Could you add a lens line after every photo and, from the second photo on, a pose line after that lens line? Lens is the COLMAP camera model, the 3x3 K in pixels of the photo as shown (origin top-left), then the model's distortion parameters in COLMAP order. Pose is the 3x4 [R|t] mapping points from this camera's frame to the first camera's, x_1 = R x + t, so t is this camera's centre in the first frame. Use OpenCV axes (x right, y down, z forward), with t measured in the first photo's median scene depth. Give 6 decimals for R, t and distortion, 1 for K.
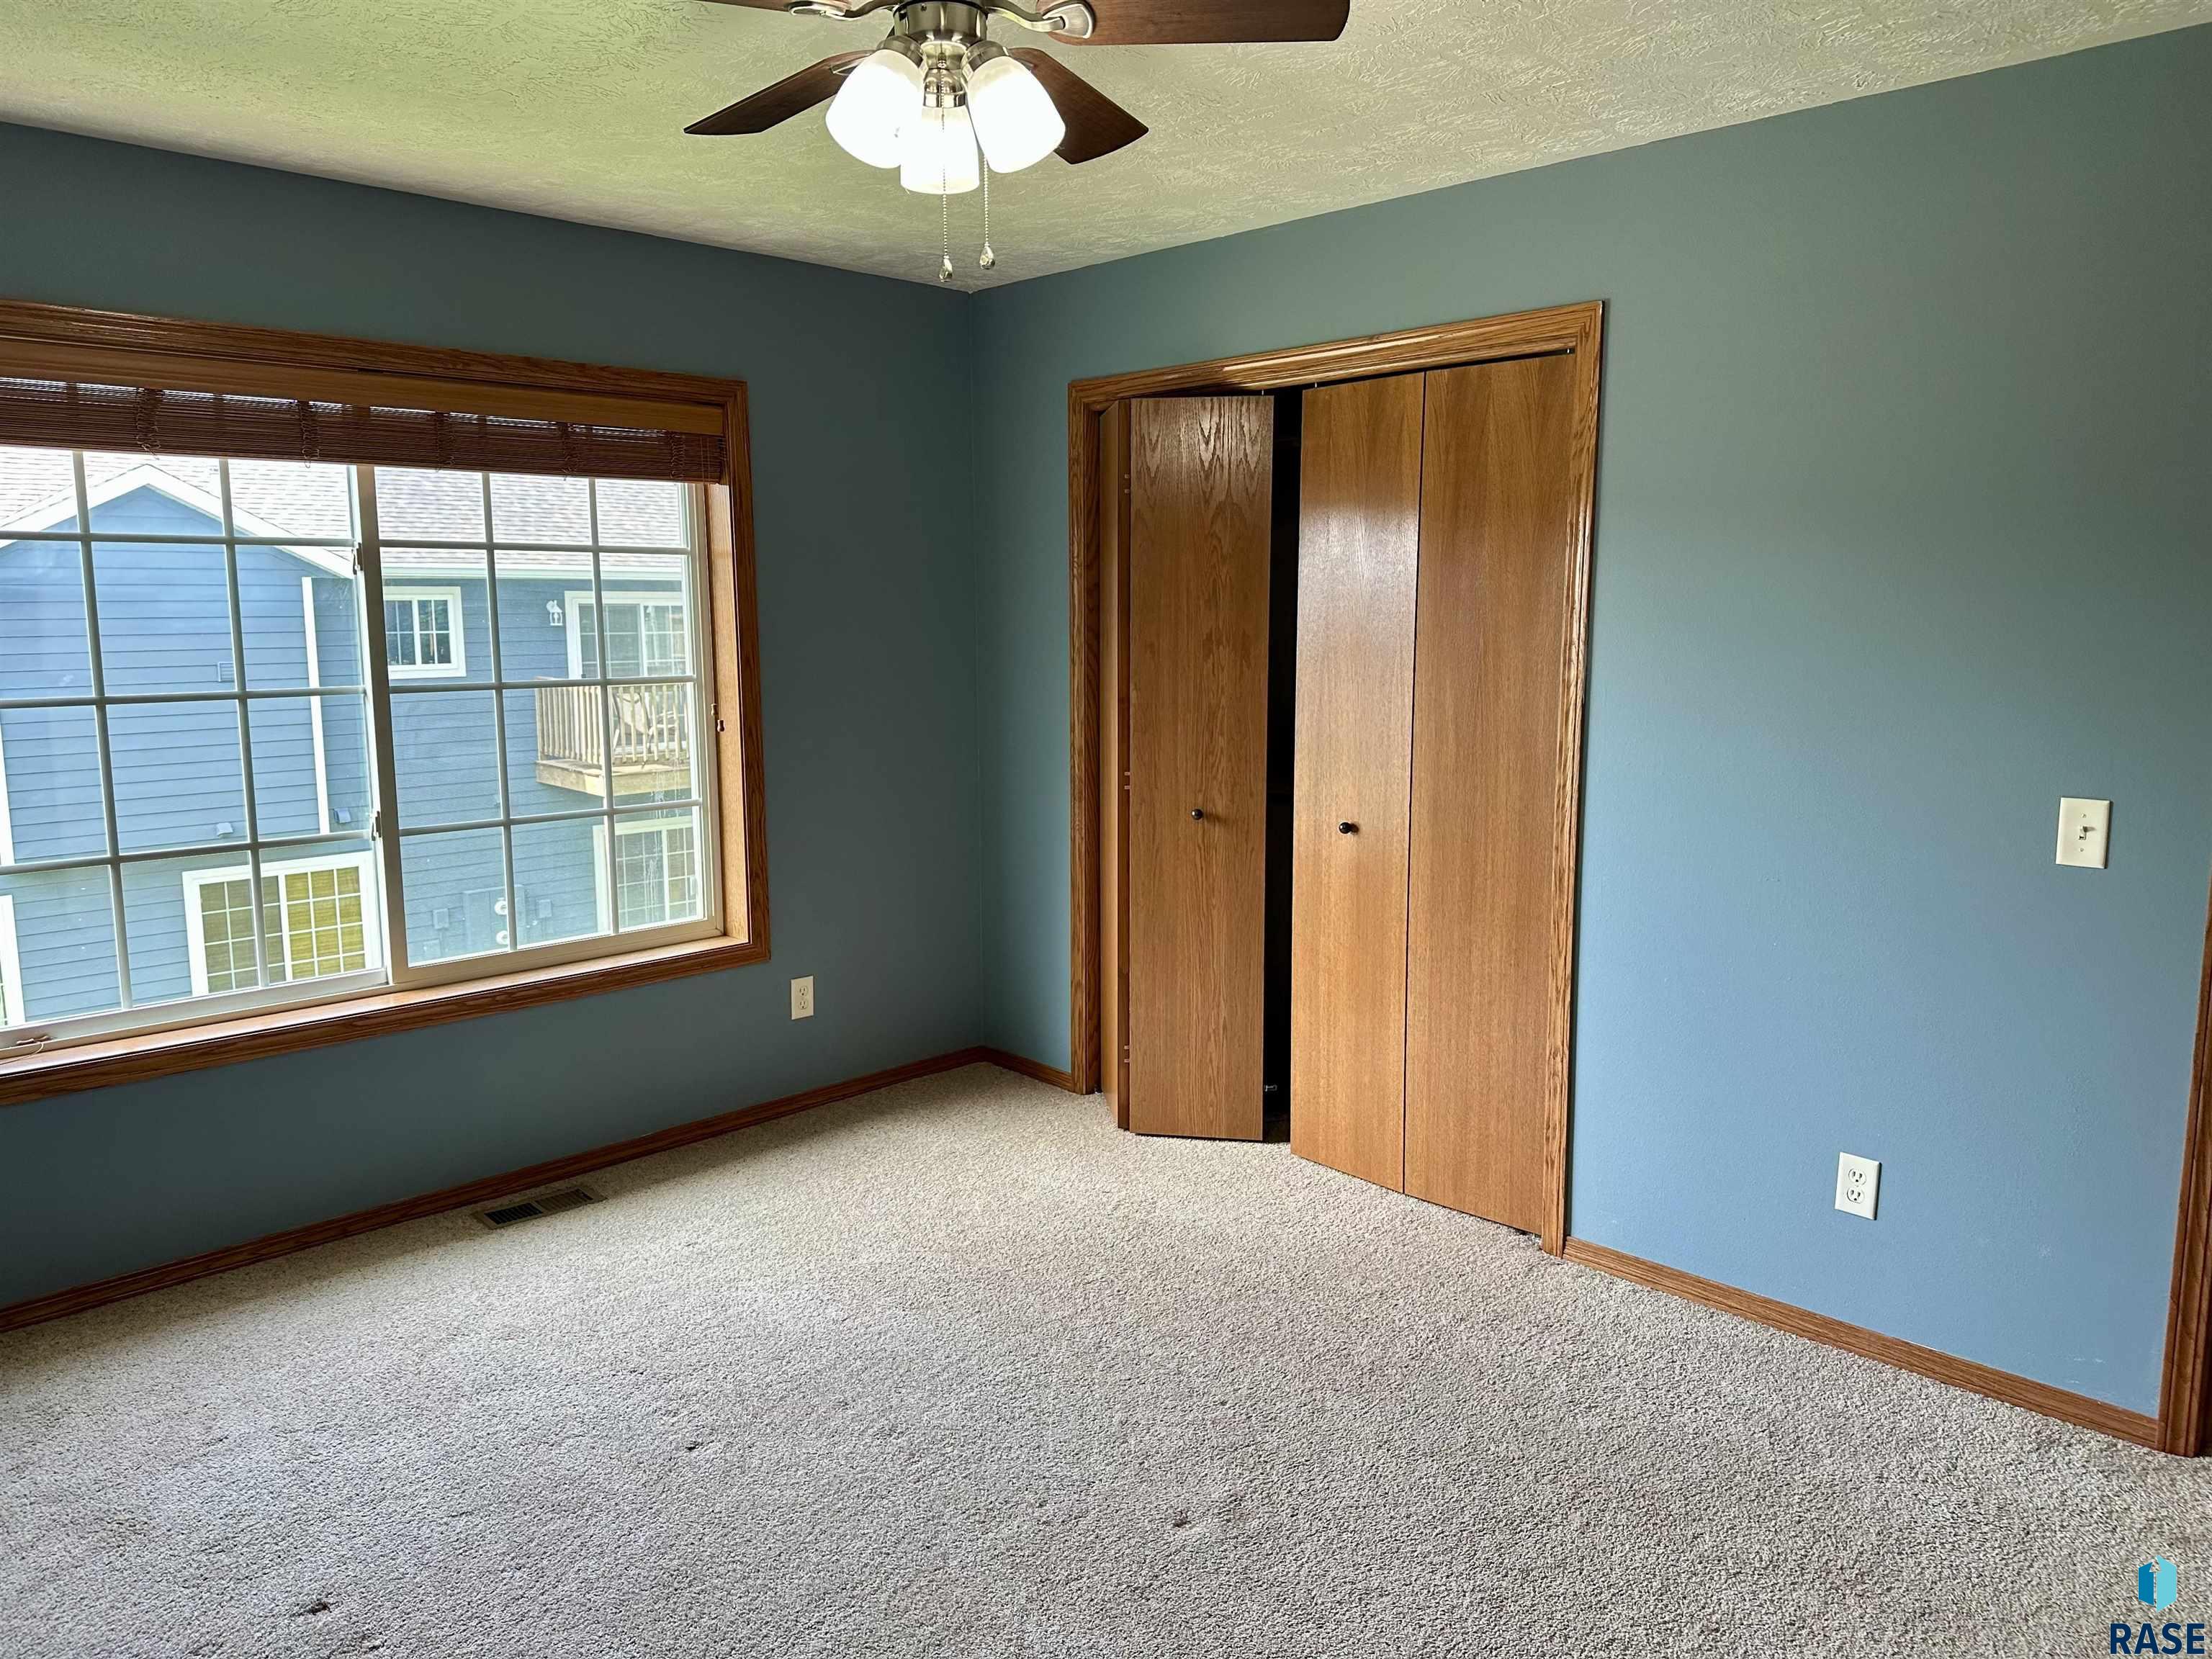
lens RADIAL K [[1564.5, 0, 1106.0], [0, 1564.5, 829.5], [0, 0, 1]] dist [0.022343, -0.002735]
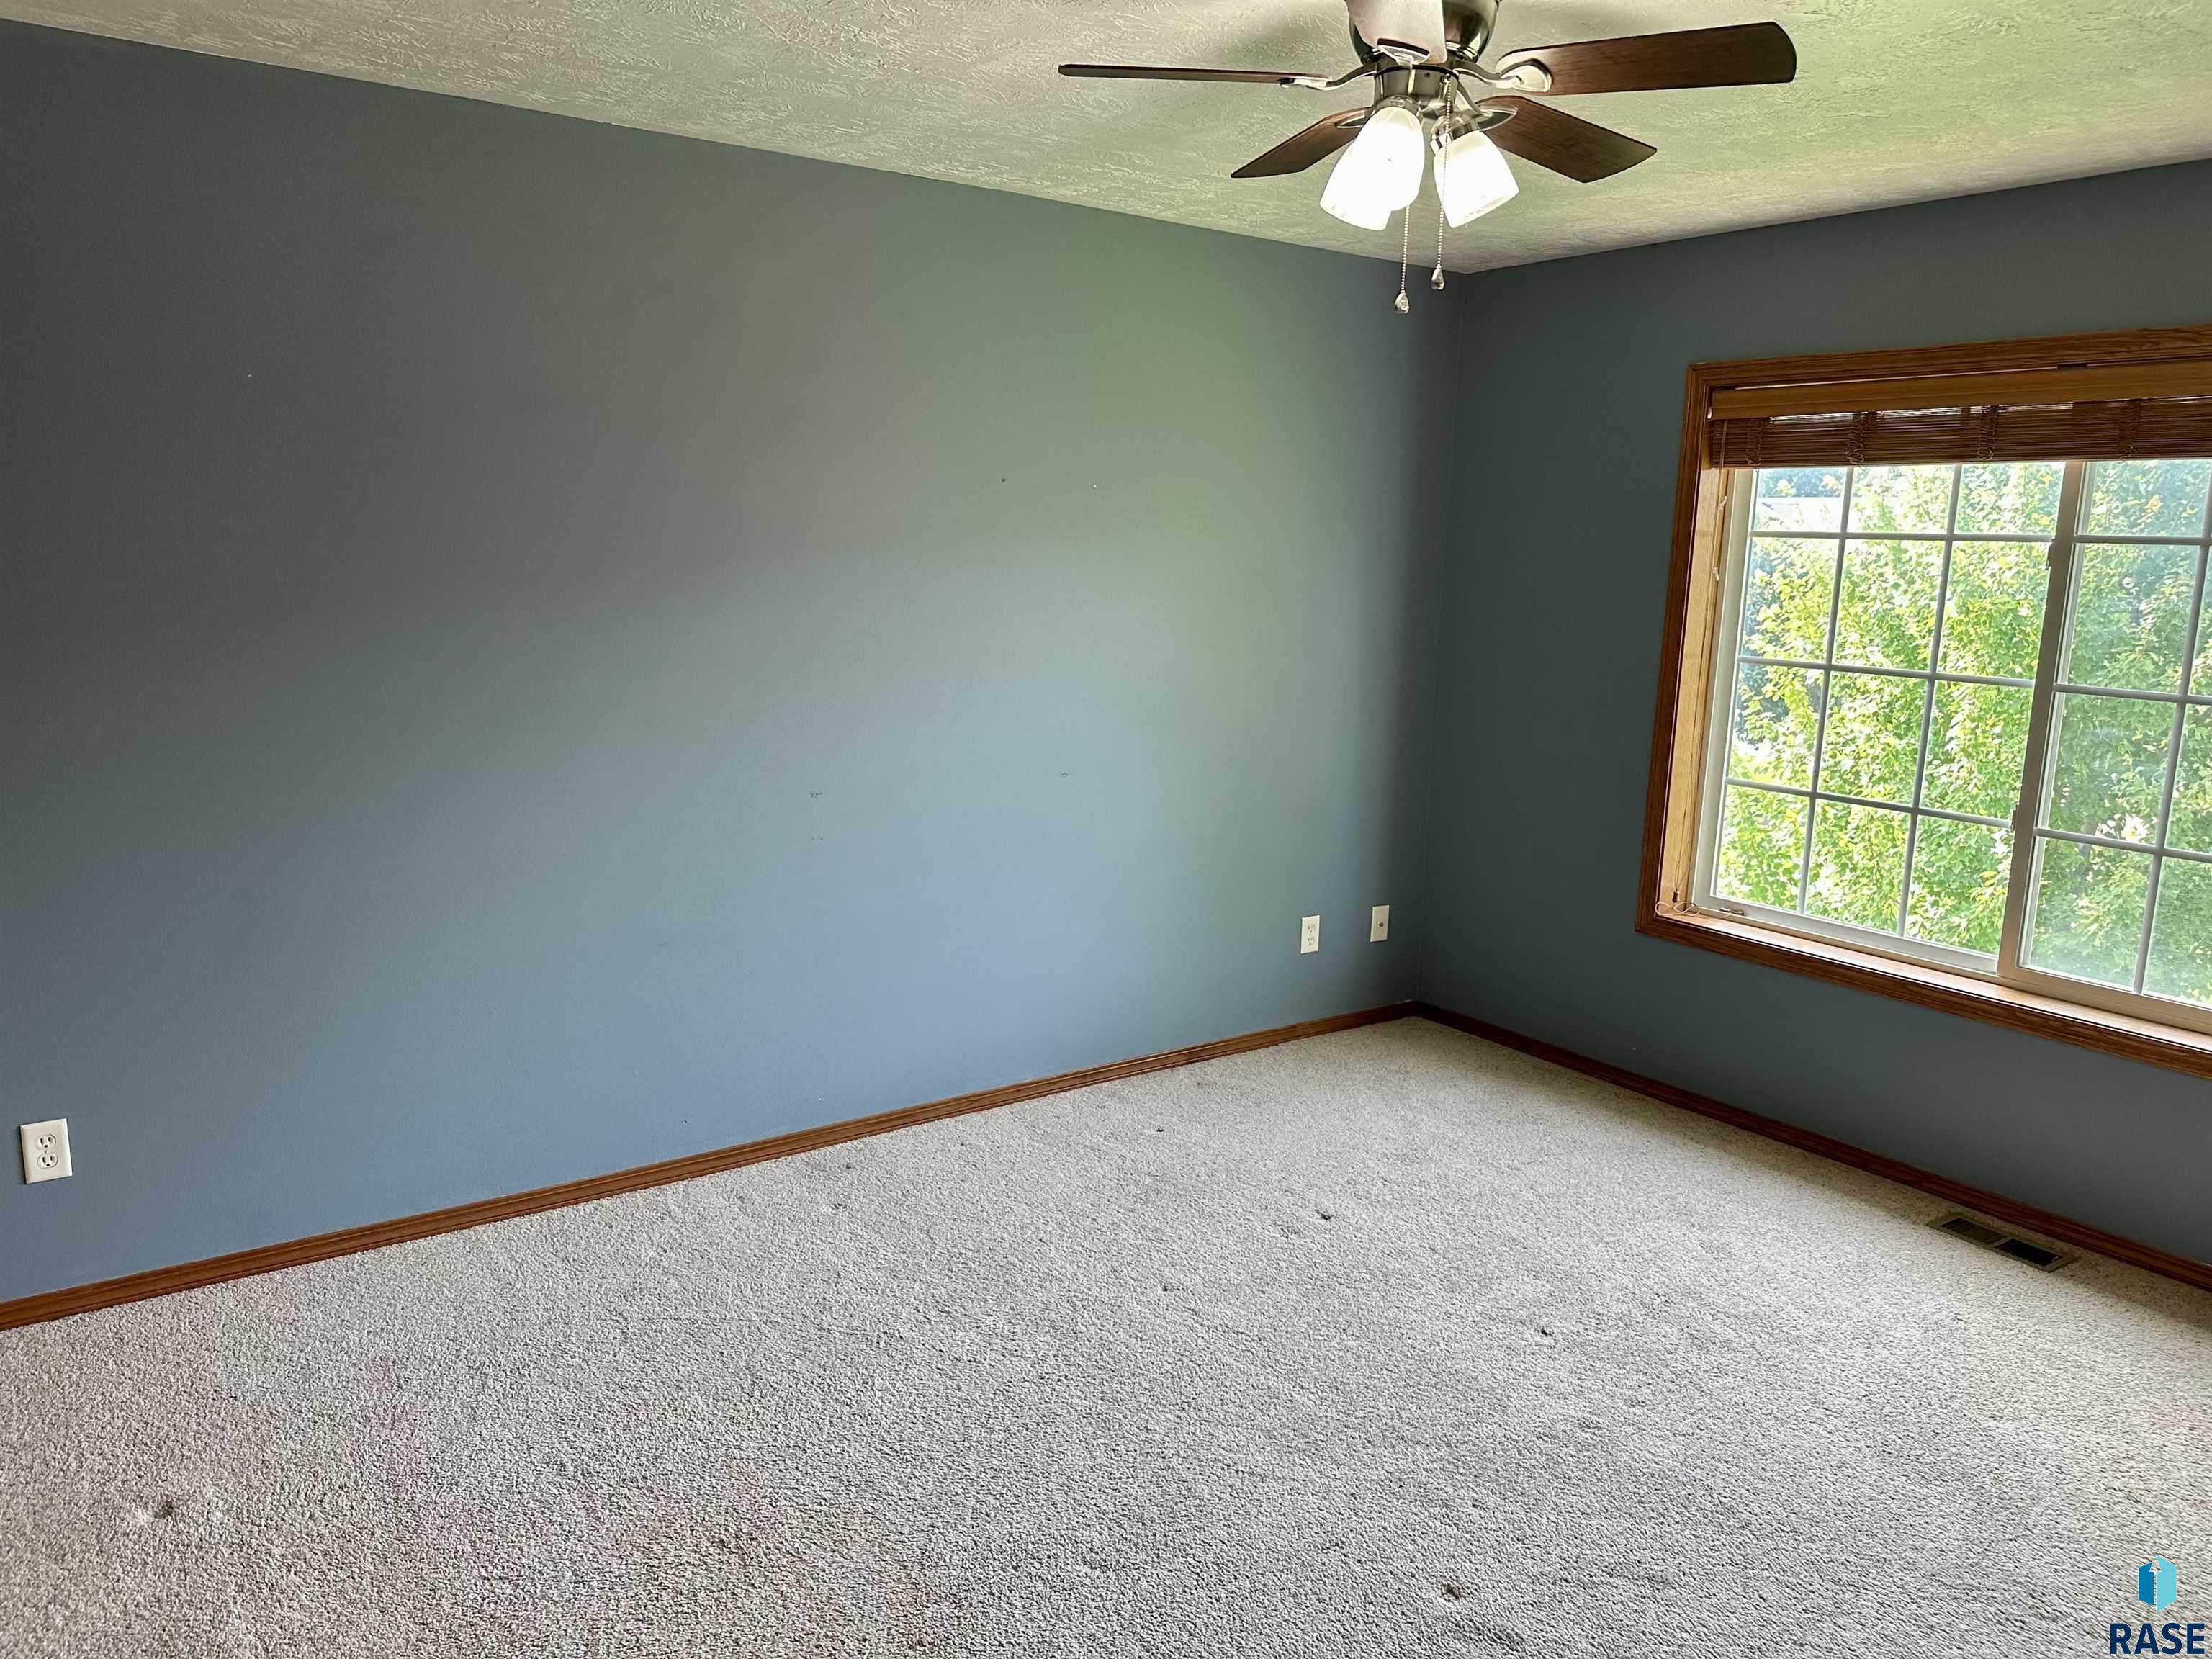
lens RADIAL K [[1564.5, 0, 1106.0], [0, 1564.5, 829.5], [0, 0, 1]] dist [0.022343, -0.002735]
pose [[-0.140559, 0.173488, -0.974754, 0.625836], [-0.182891, 0.963035, 0.197775, -0.091488], [0.973033, 0.206073, -0.103634, 0.553253]]
